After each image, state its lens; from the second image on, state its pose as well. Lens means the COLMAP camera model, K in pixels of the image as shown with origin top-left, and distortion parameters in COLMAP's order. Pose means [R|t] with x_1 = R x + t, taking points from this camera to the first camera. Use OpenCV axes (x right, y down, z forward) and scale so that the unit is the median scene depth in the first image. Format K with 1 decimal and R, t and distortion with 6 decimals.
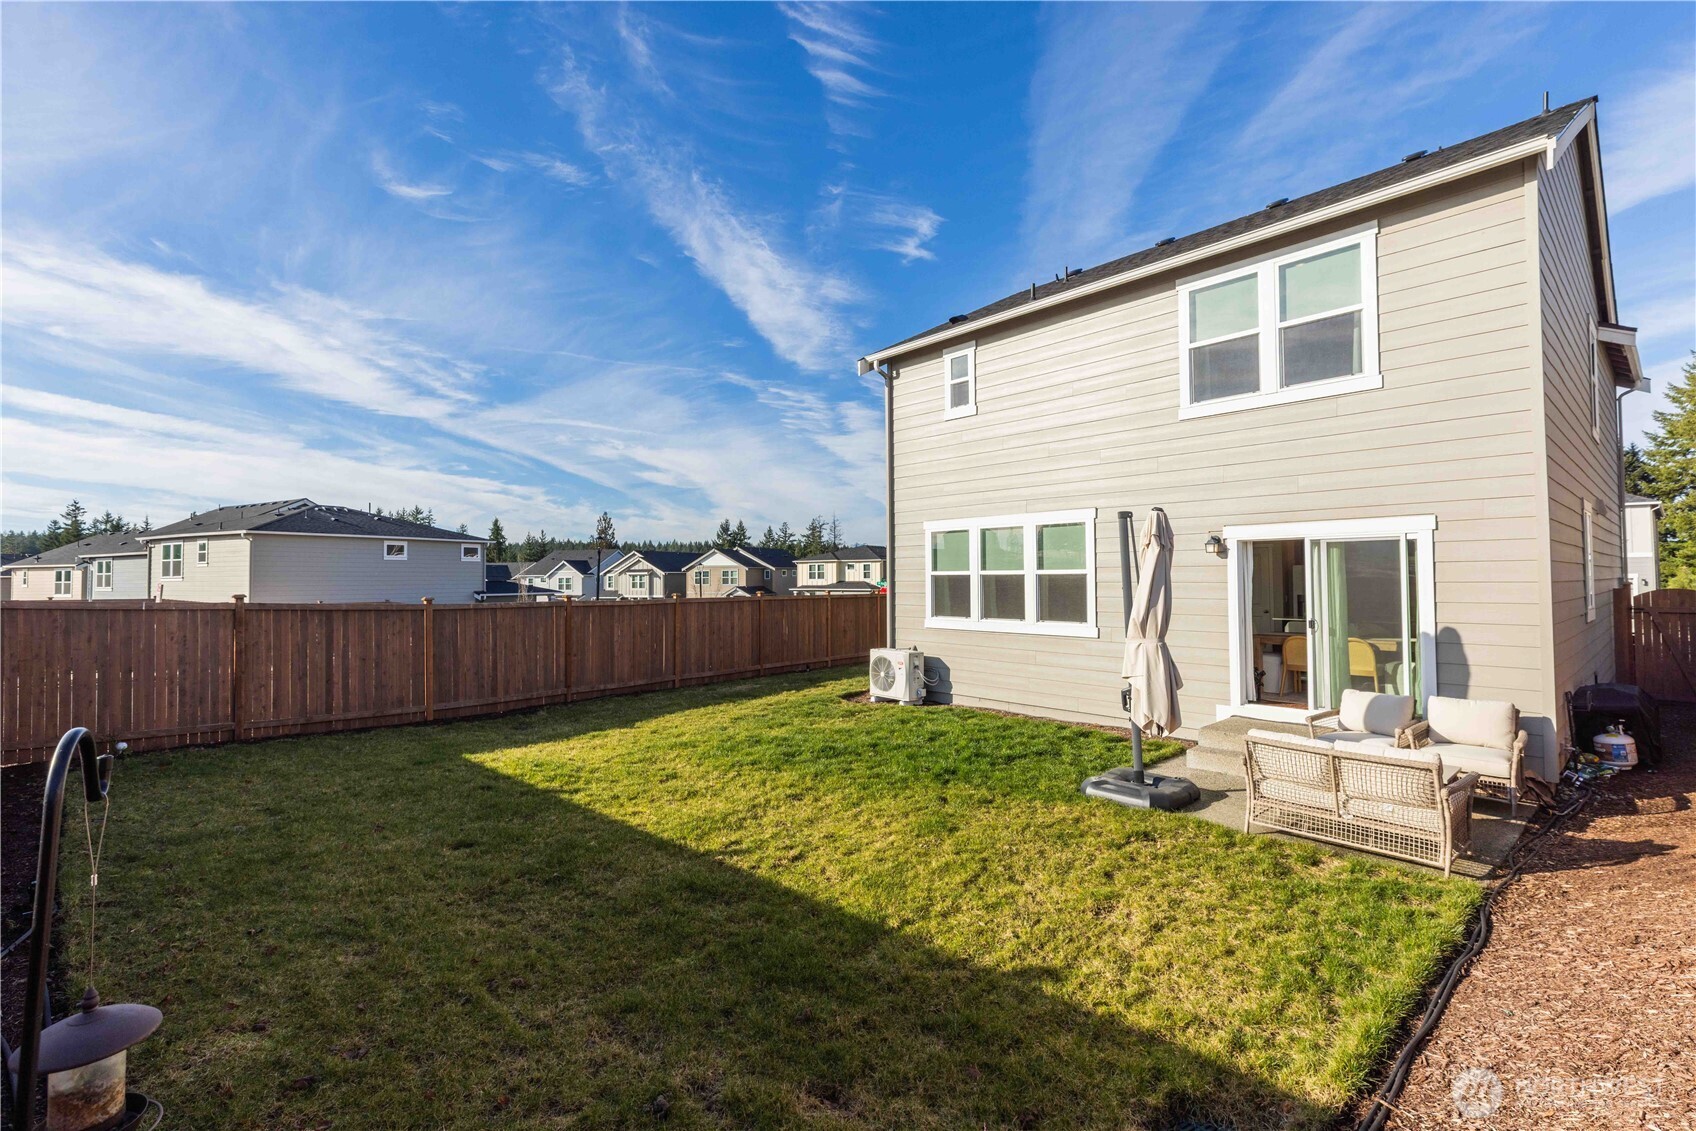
lens RADIAL K [[755.1, 0, 857.9], [0, 755.1, 563.7], [0, 0, 1]] dist [0.000720, -0.007387]
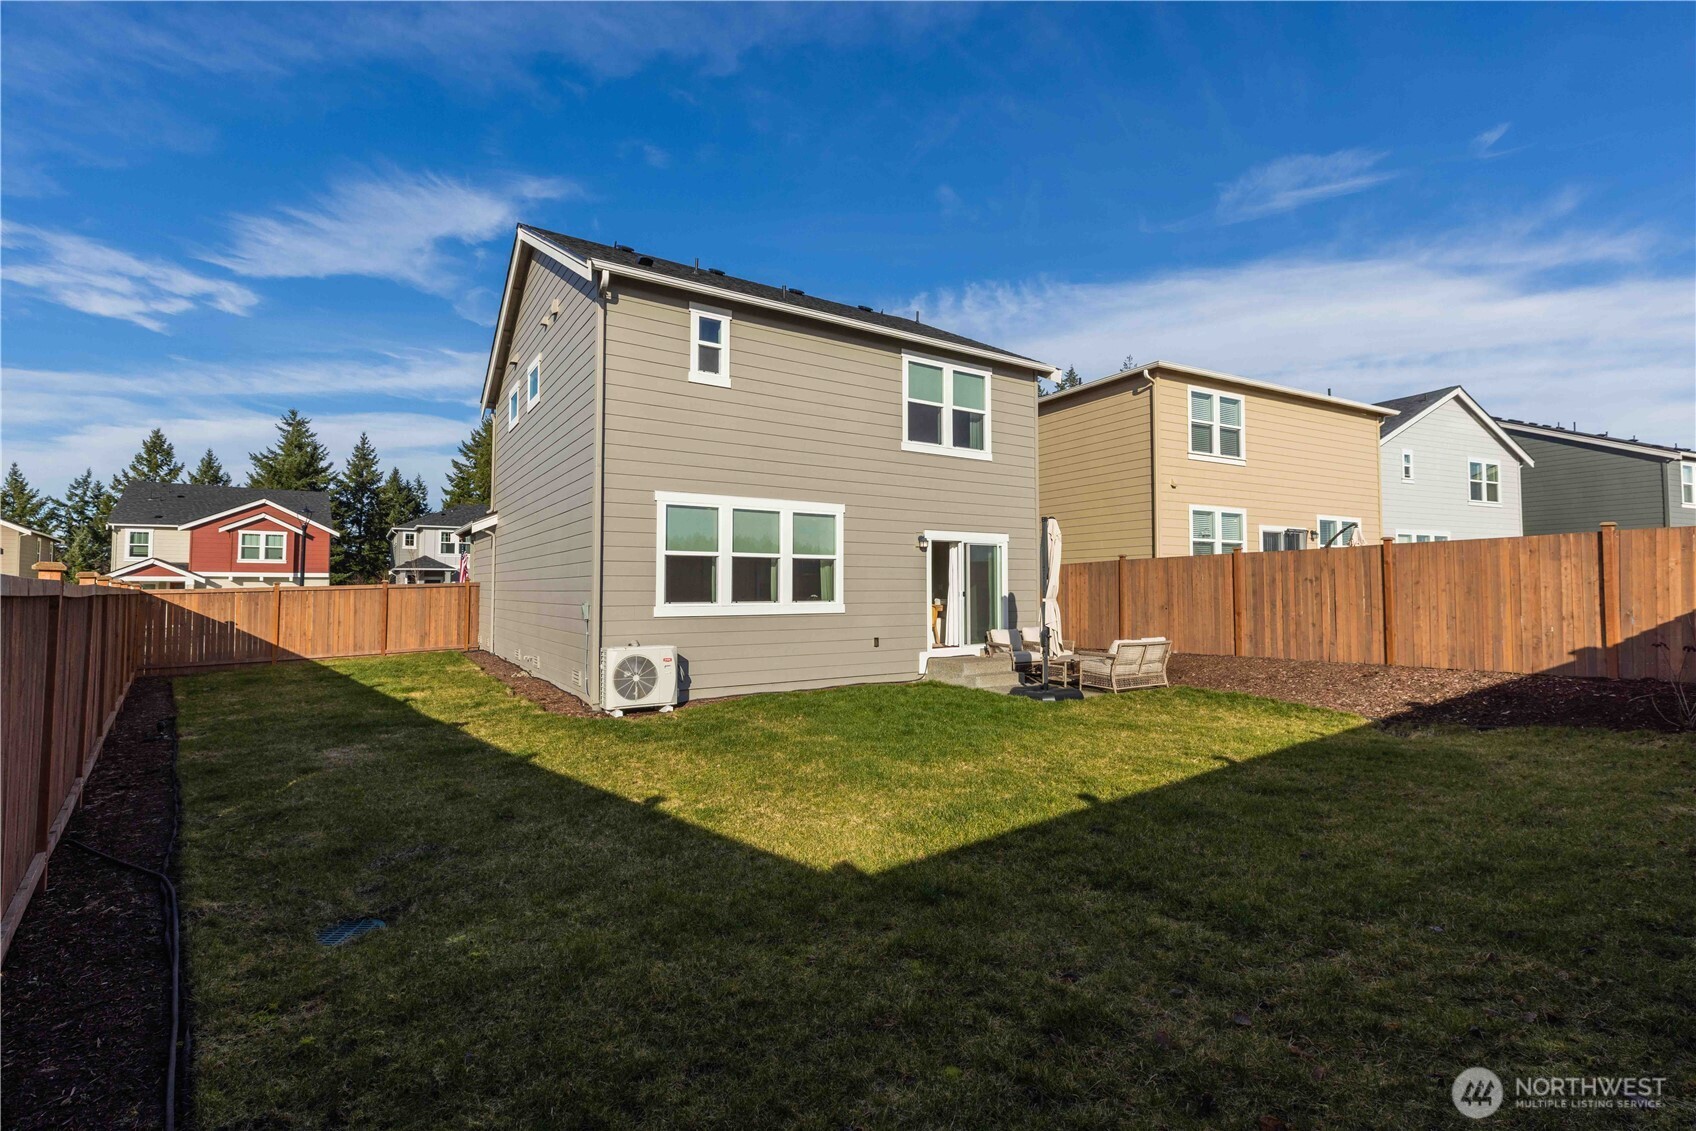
lens RADIAL K [[749.0, 0, 855.3], [0, 749.0, 561.0], [0, 0, 1]] dist [0.006498, 0.000576]
pose [[0.151901, 0.039831, 0.987593, -0.747721], [-0.018636, 0.999125, -0.037429, 0.052914], [-0.988220, -0.012719, 0.152510, 0.698879]]
